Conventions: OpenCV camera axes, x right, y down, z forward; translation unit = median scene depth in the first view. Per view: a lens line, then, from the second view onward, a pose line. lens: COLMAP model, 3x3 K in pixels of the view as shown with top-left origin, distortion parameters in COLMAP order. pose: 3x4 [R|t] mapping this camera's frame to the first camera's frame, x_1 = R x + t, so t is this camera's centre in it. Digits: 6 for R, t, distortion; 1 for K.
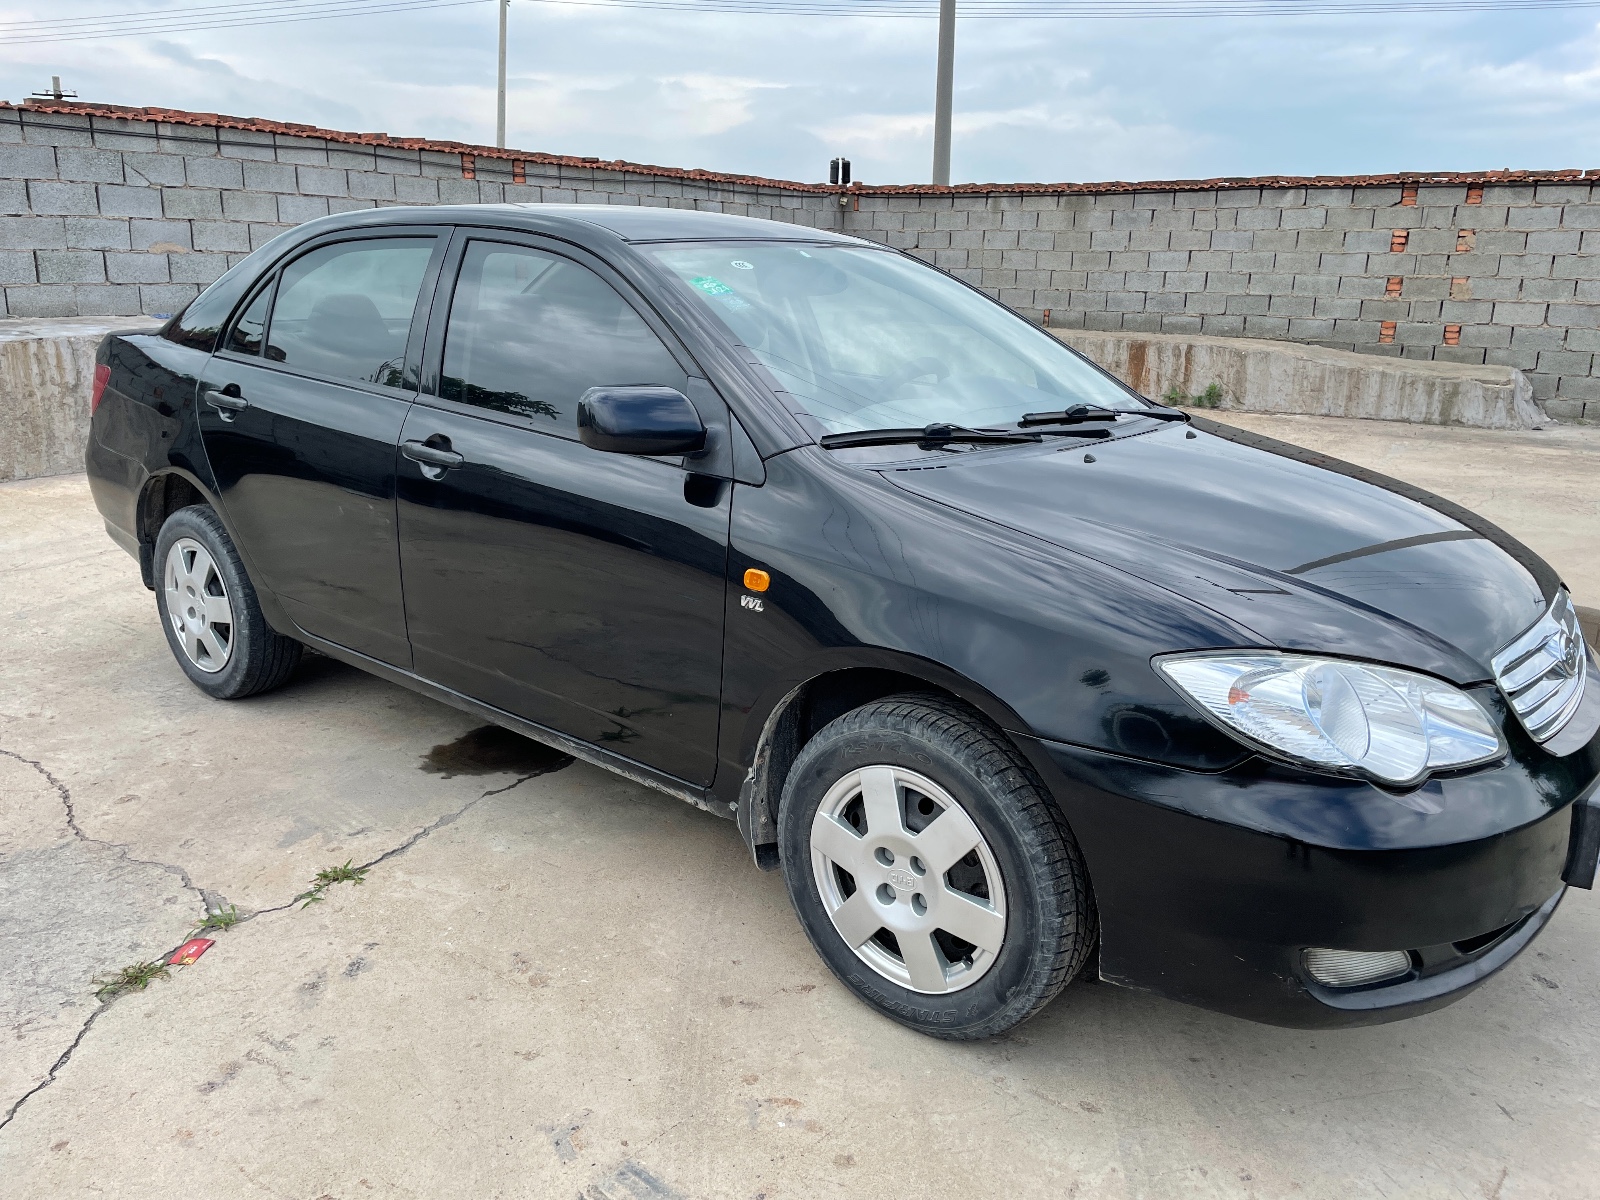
lens RADIAL K [[1219.8, 0, 800.0], [0, 1219.8, 600.0], [0, 0, 1]] dist [0.011155, -0.013679]
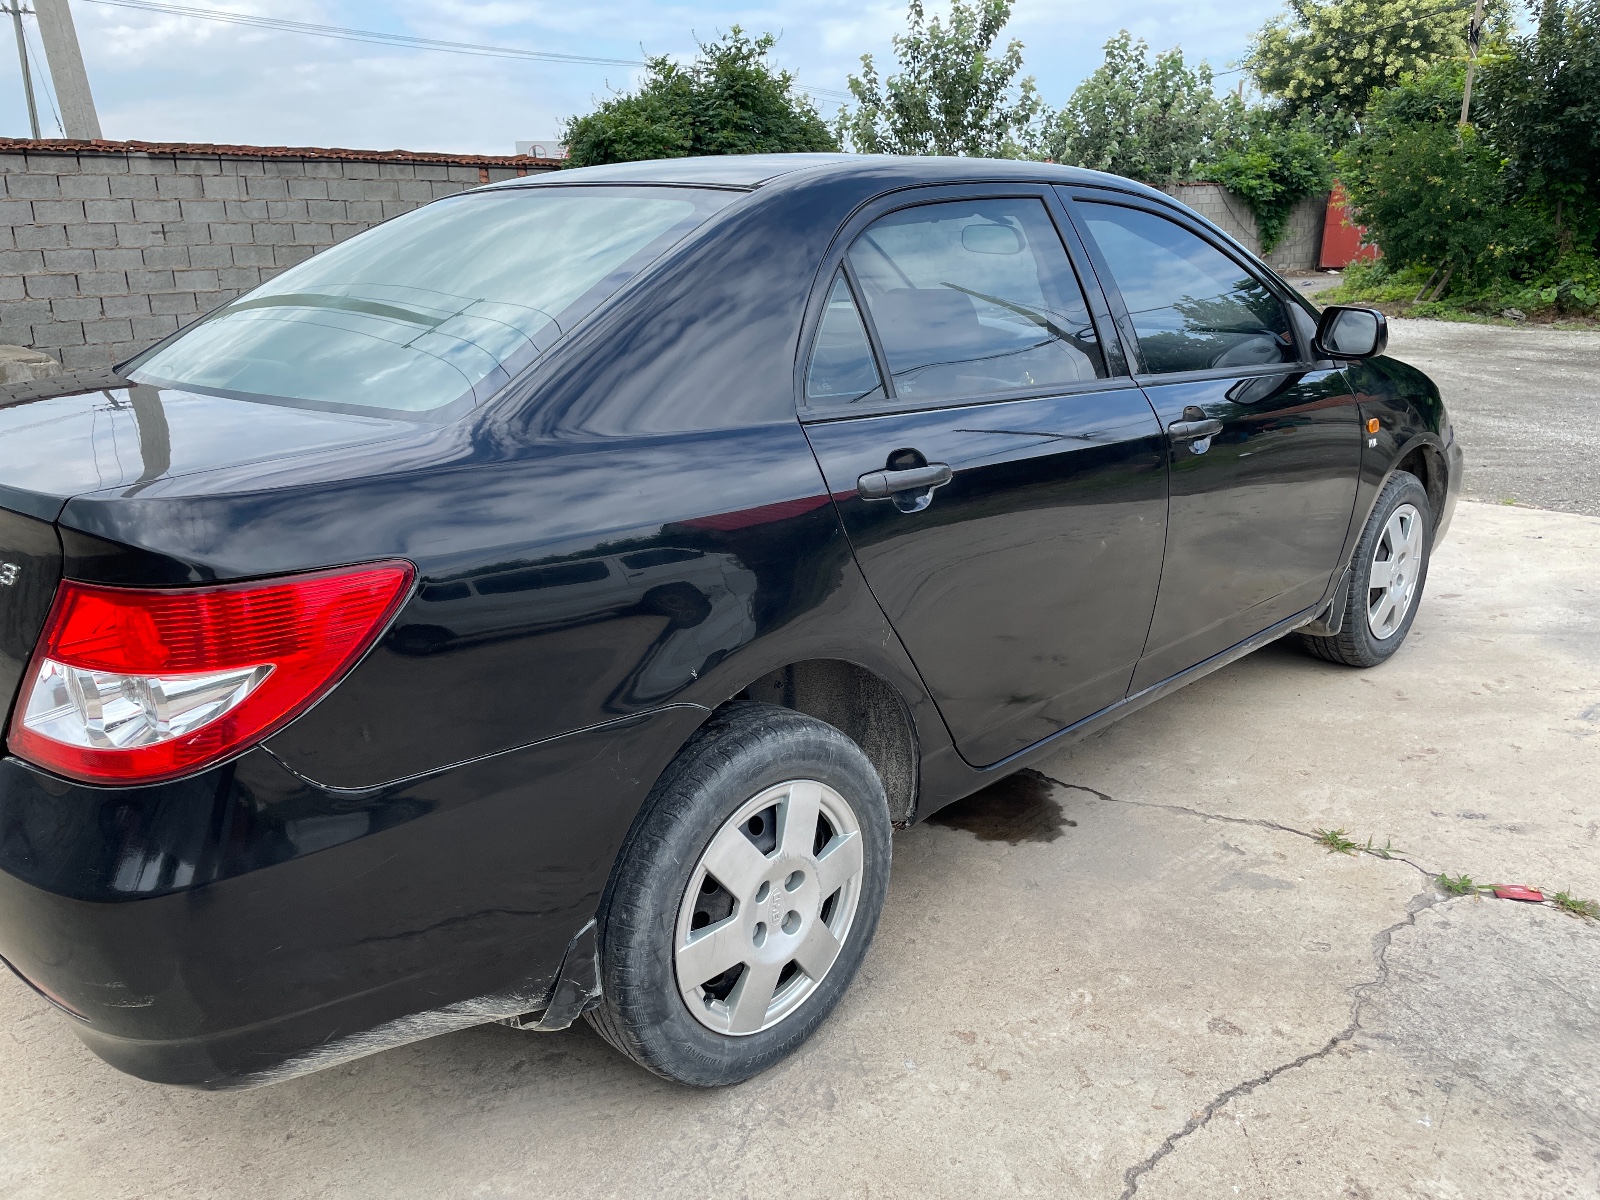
lens RADIAL K [[1219.8, 0, 800.0], [0, 1219.8, 600.0], [0, 0, 1]] dist [0.011155, -0.013679]
pose [[0.112854, -0.322007, 0.939987, -0.738151], [0.303780, 0.911914, 0.275918, -0.204828], [-0.946035, 0.254411, 0.200732, 0.661965]]
